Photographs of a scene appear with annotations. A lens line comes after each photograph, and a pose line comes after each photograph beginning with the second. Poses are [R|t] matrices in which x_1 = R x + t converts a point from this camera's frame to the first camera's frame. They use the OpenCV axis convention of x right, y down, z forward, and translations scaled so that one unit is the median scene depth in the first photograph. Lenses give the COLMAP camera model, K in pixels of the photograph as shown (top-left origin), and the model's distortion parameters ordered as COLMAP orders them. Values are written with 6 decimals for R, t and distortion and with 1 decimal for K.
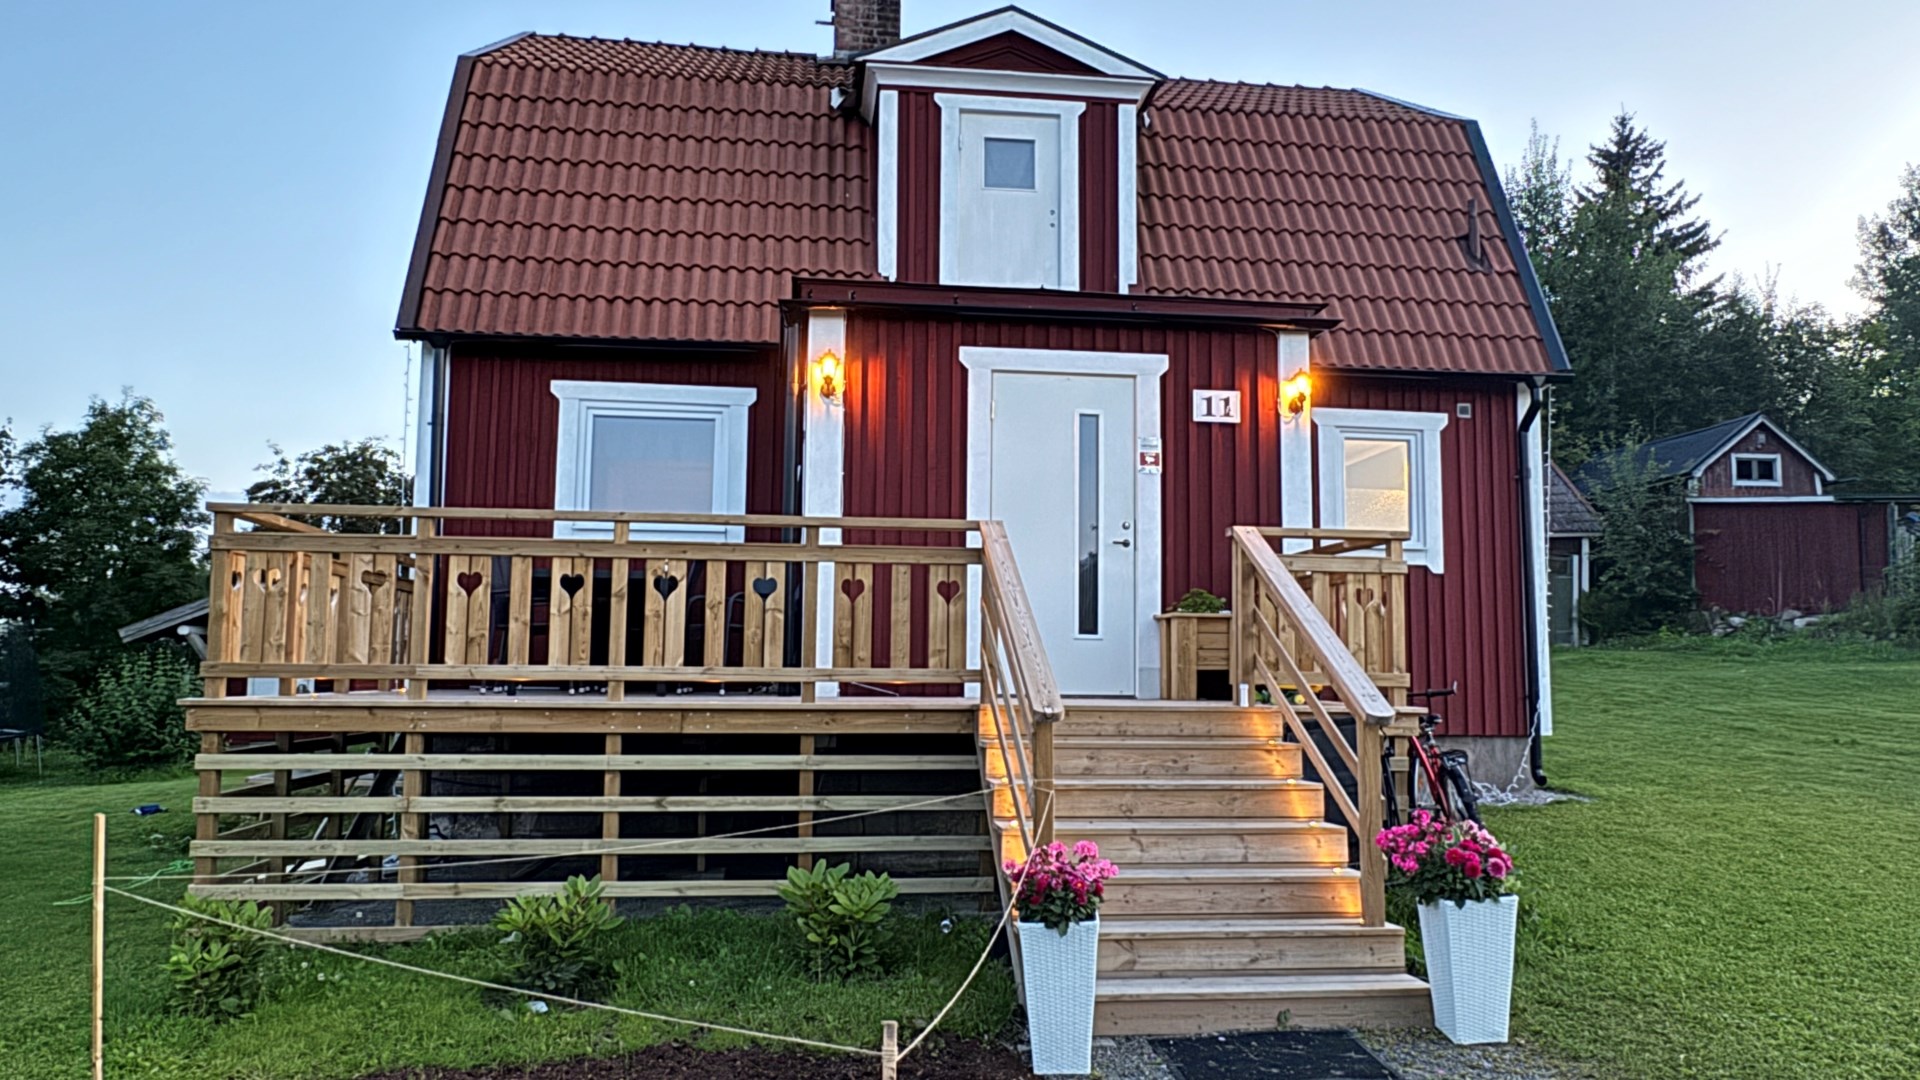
lens RADIAL K [[1281.2, 0, 968.1], [0, 1281.2, 550.8], [0, 0, 1]] dist [0.001010, -0.000901]
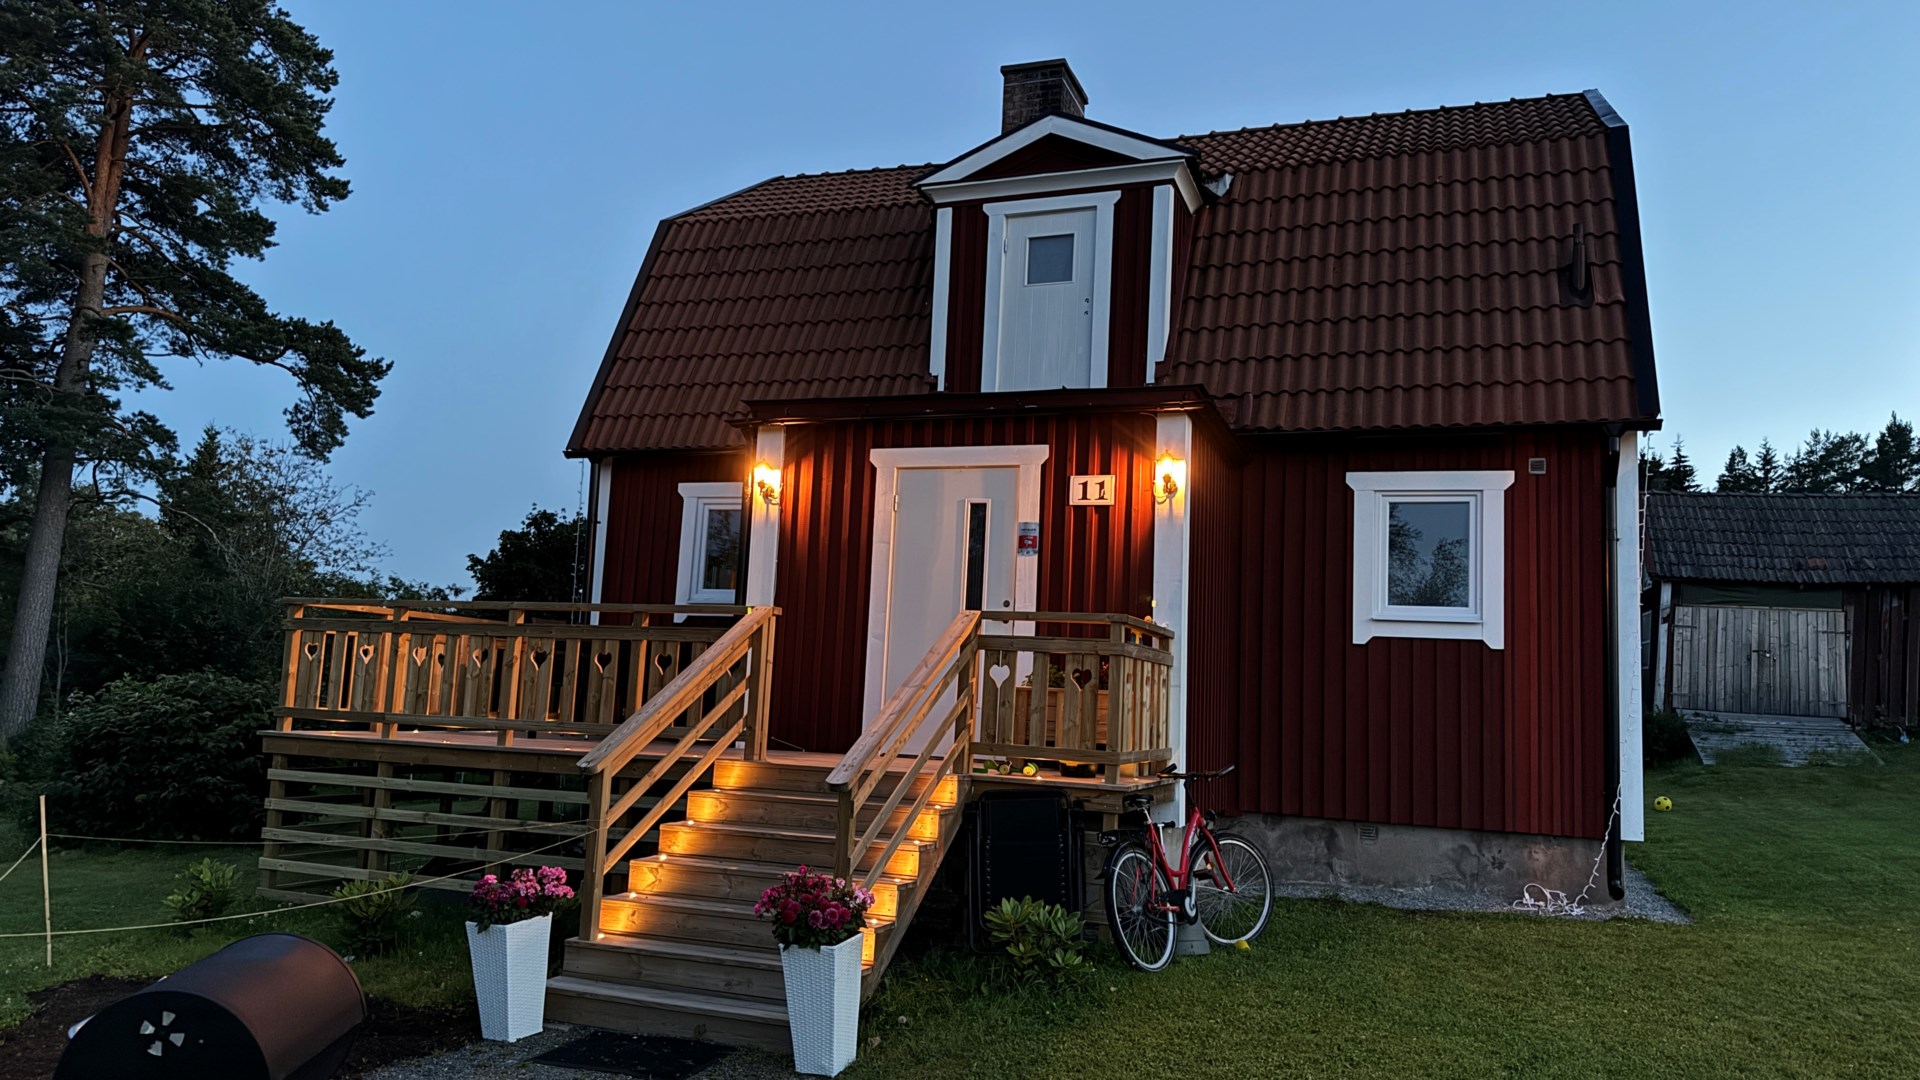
lens RADIAL K [[1330.4, 0, 960.0], [0, 1330.4, 540.0], [0, 0, 1]] dist [0.132544, -0.218164]
pose [[0.889311, -0.023375, -0.456706, 0.591802], [0.003744, 0.999032, -0.043841, -0.023836], [0.457288, 0.037278, 0.888537, -0.023637]]
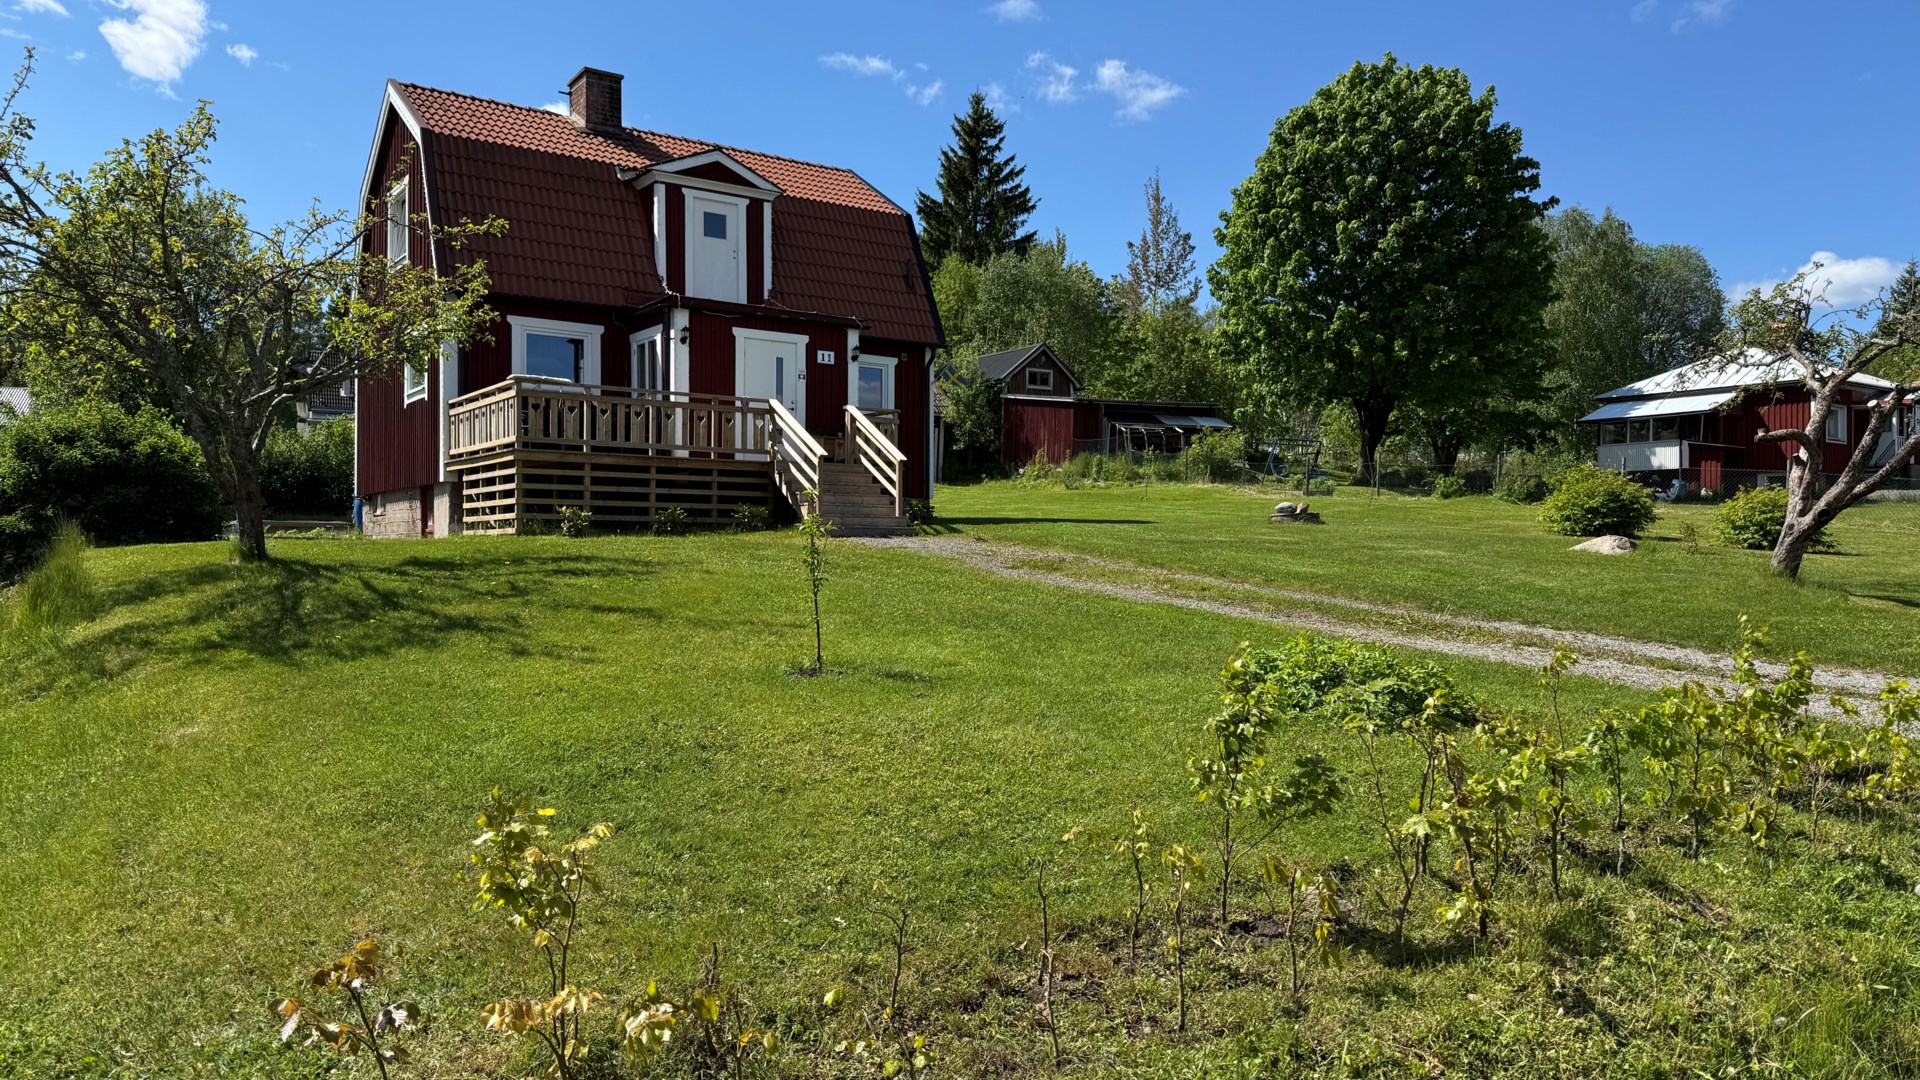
lens RADIAL K [[1330.4, 0, 960.0], [0, 1330.4, 540.0], [0, 0, 1]] dist [0.132544, -0.218164]
pose [[0.890672, 0.002811, 0.454637, -0.776633], [-0.044399, 0.995739, 0.080825, 0.023654], [-0.452473, -0.092175, 0.887002, -1.520569]]
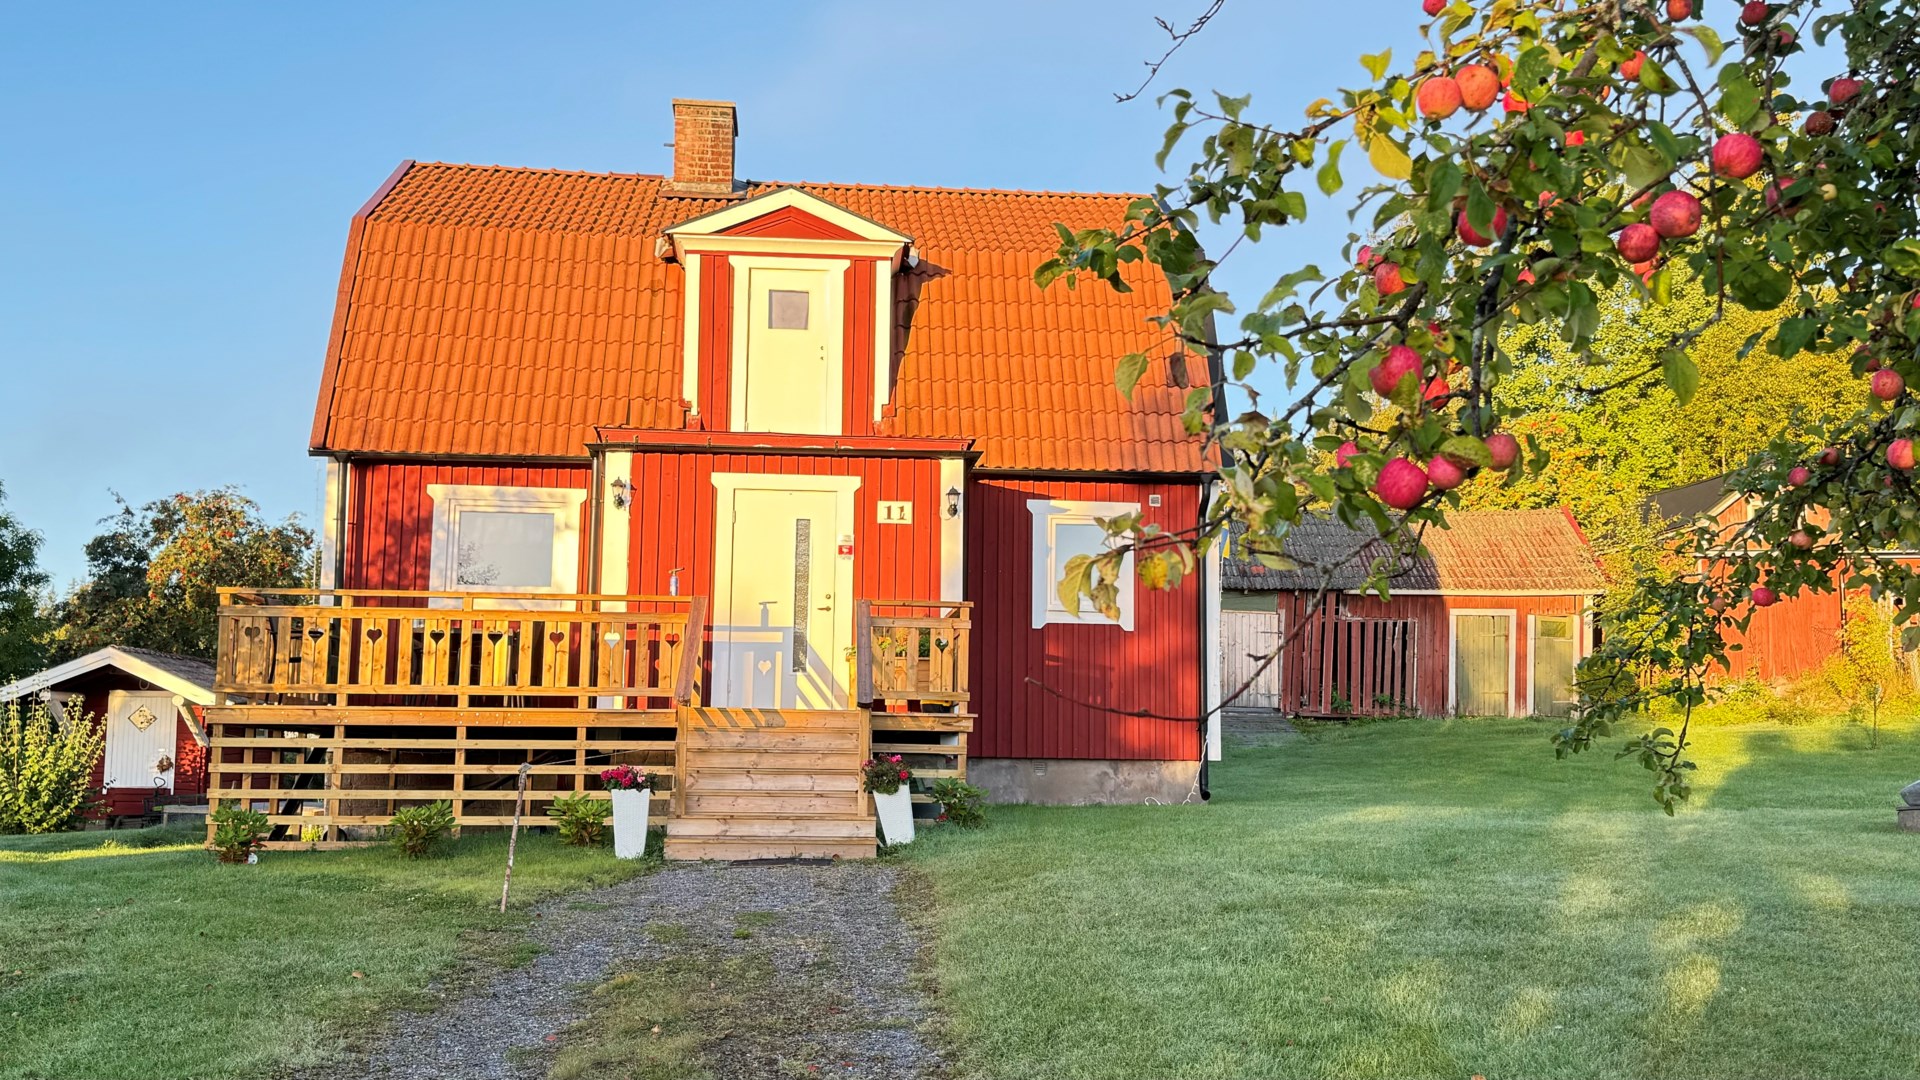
lens RADIAL K [[1800.2, 0, 964.5], [0, 1800.2, 562.7], [0, 0, 1]] dist [0.113649, -0.004556]
pose [[0.999460, -0.001959, -0.032794, 0.333861], [0.001146, 0.999692, -0.024789, -0.007140], [0.032833, 0.024738, 0.999155, -0.985303]]
